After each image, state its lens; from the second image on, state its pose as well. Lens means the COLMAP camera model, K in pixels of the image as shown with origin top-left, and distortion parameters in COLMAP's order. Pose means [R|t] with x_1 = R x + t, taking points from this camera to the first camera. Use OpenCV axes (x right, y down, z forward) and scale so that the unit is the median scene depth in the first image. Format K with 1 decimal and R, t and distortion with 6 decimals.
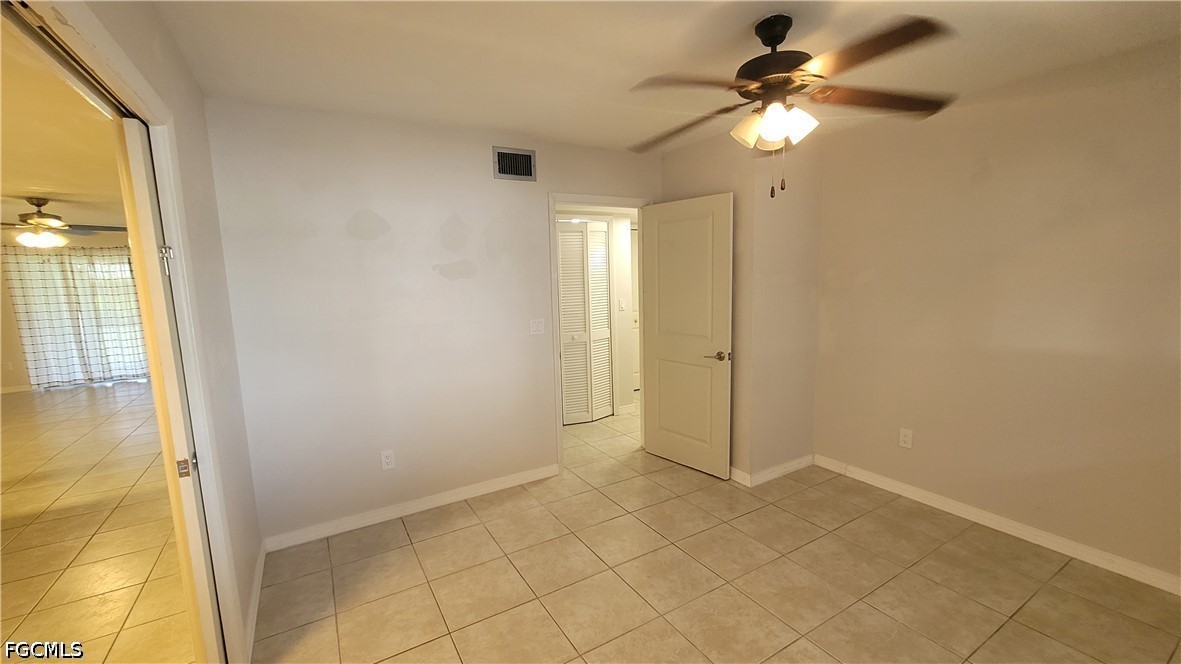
lens RADIAL K [[480.2, 0, 592.4], [0, 480.2, 338.9], [0, 0, 1]] dist [-0.008136, 0.004203]
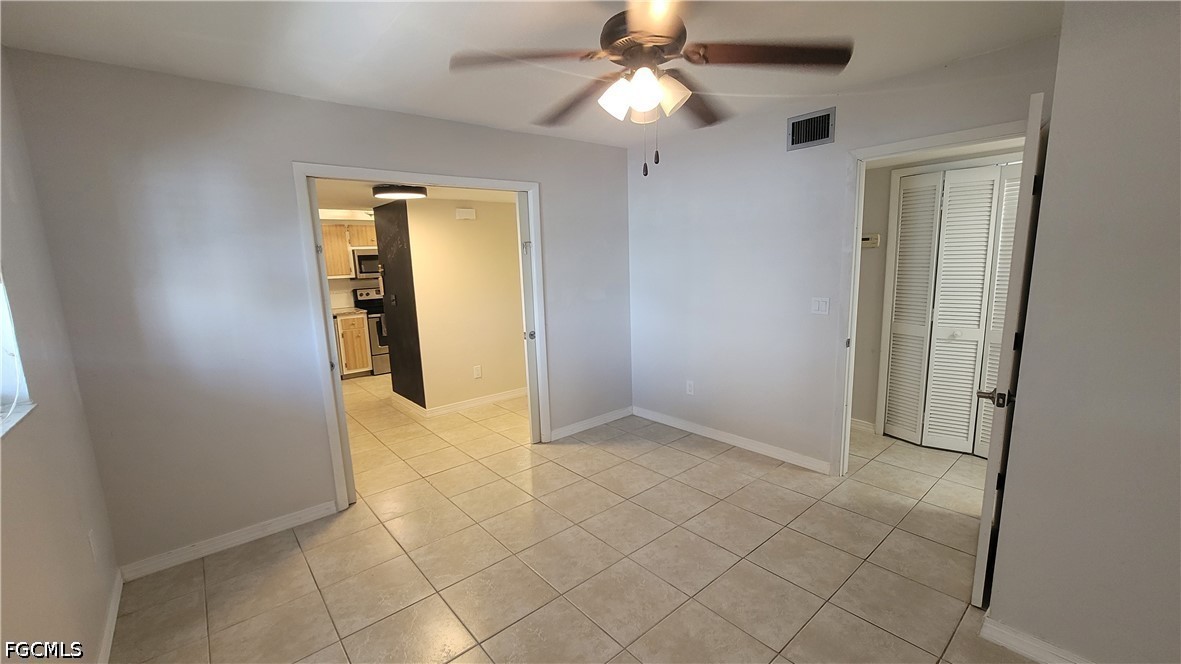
lens RADIAL K [[480.2, 0, 594.8], [0, 480.2, 338.5], [0, 0, 1]] dist [-0.008136, 0.004203]
pose [[0.167505, 0.188765, -0.967631, 0.702923], [-0.106665, 0.979207, 0.172559, -0.076233], [0.980084, 0.074308, 0.184157, 0.414515]]
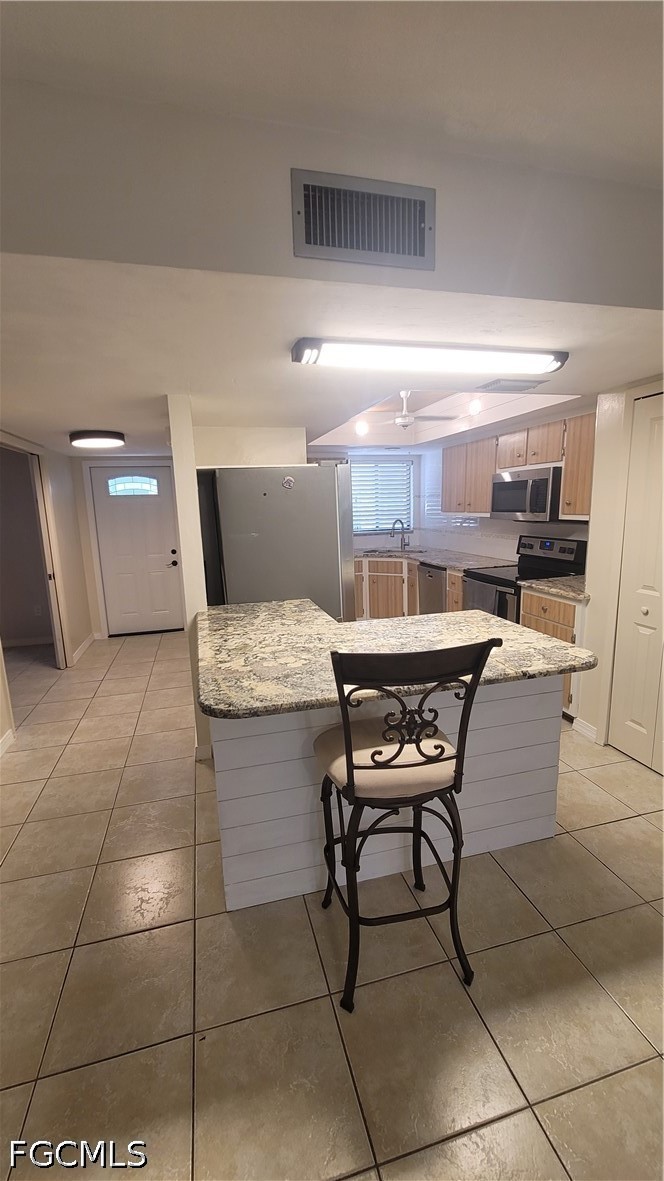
lens RADIAL K [[480.2, 0, 326.7], [0, 480.2, 594.4], [0, 0, 1]] dist [-0.008136, 0.004203]
pose [[-0.957906, 0.003827, 0.287056, -1.278558], [0.095301, 0.947447, 0.305387, -0.113943], [-0.270802, 0.319888, -0.907930, 1.114626]]
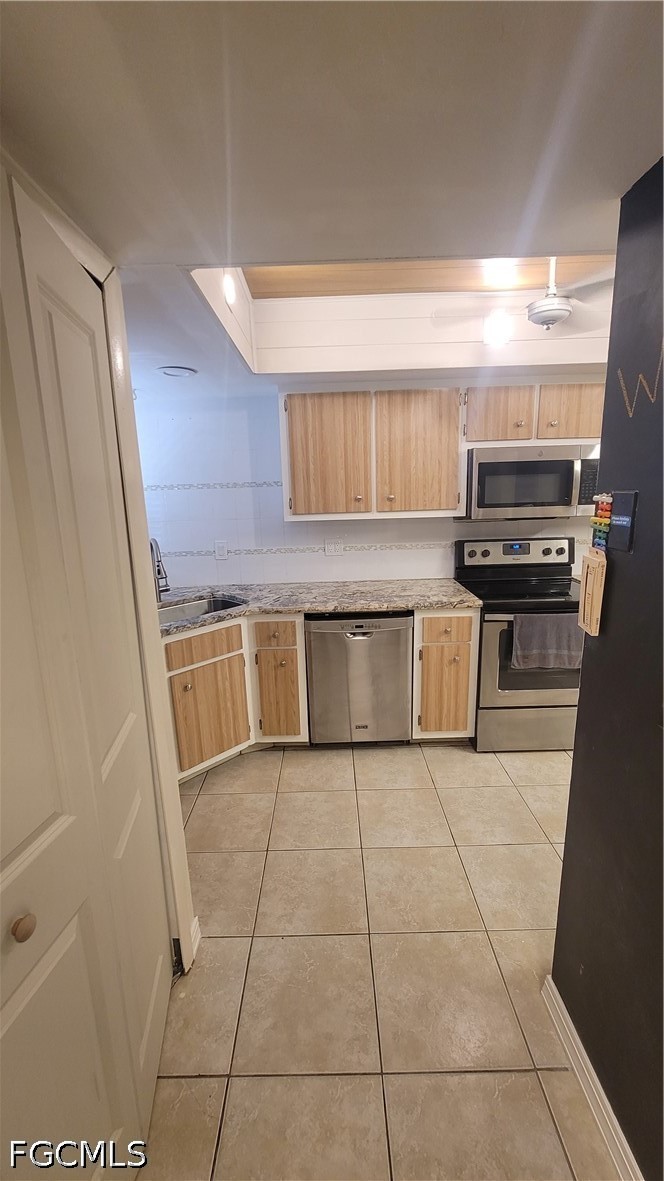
lens RADIAL K [[480.2, 0, 326.3], [0, 480.2, 592.3], [0, 0, 1]] dist [-0.008136, 0.004203]
pose [[-0.514923, 0.226916, -0.826658, -0.523659], [-0.073901, 0.948988, 0.306528, 0.007167], [0.854045, 0.218929, -0.471887, 0.023675]]
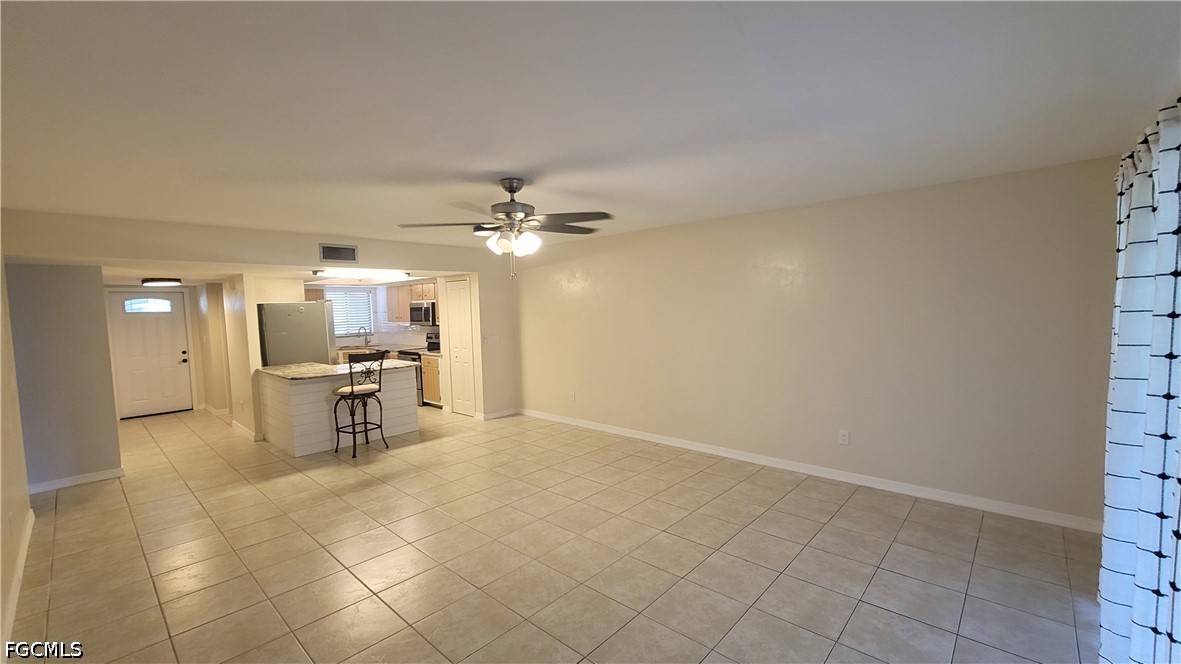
lens RADIAL K [[480.2, 0, 595.4], [0, 480.2, 339.7], [0, 0, 1]] dist [-0.008136, 0.004203]
pose [[-0.956539, 0.073176, -0.282273, -1.535432], [0.013106, 0.977812, 0.209073, -0.310201], [0.291309, 0.196287, -0.936275, 2.413127]]
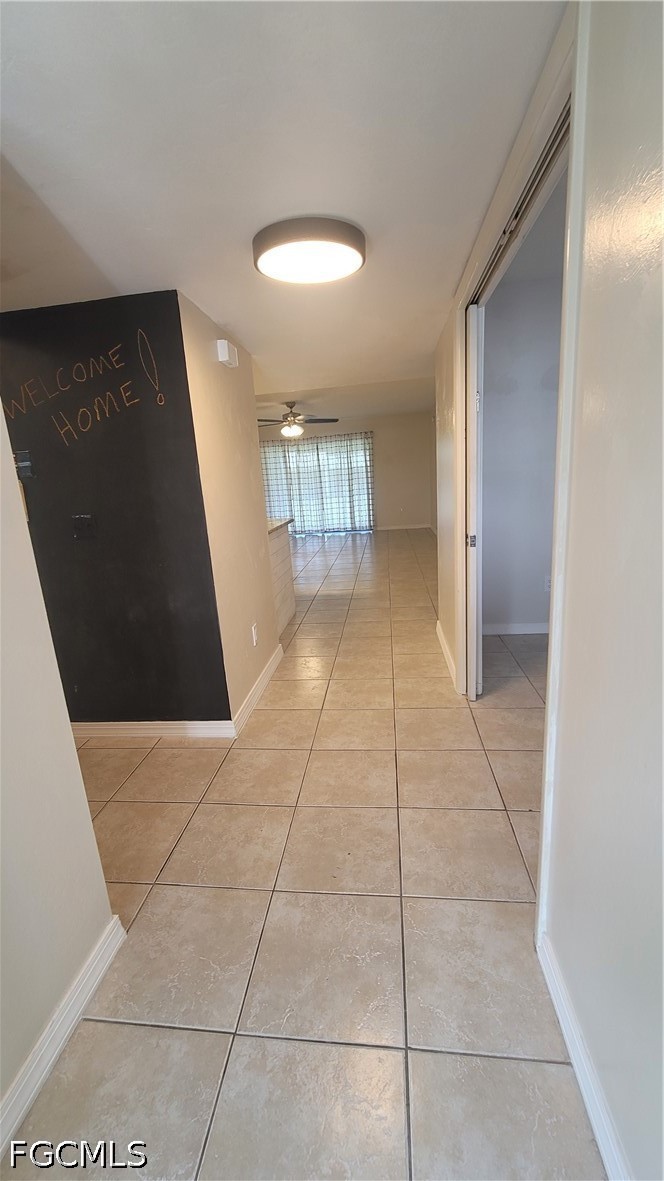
lens RADIAL K [[480.2, 0, 326.1], [0, 480.2, 589.9], [0, 0, 1]] dist [-0.008136, 0.004203]
pose [[0.787380, 0.116430, -0.605373, -0.123318], [-0.037392, 0.989215, 0.141619, 0.104016], [0.615332, -0.088872, 0.783242, -0.244524]]
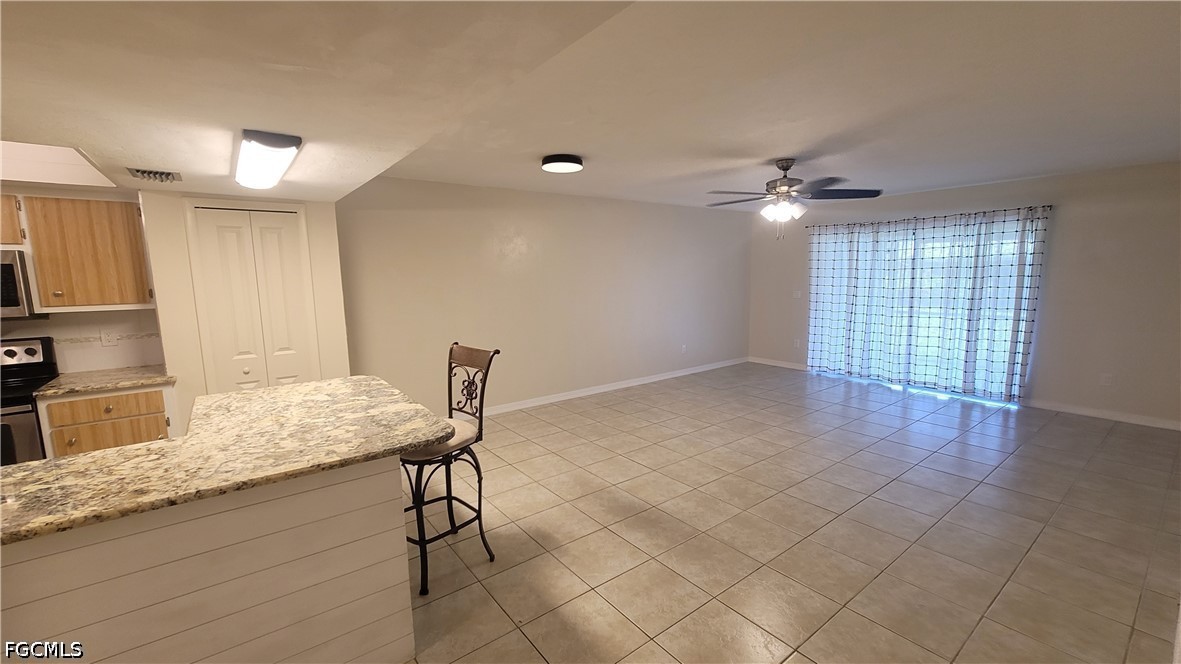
lens RADIAL K [[480.2, 0, 593.3], [0, 480.2, 337.5], [0, 0, 1]] dist [-0.008136, 0.004203]
pose [[0.110225, 0.163598, -0.980350, -0.510359], [-0.124998, 0.980810, 0.149621, -0.115696], [0.986015, 0.106050, 0.128559, 0.874451]]
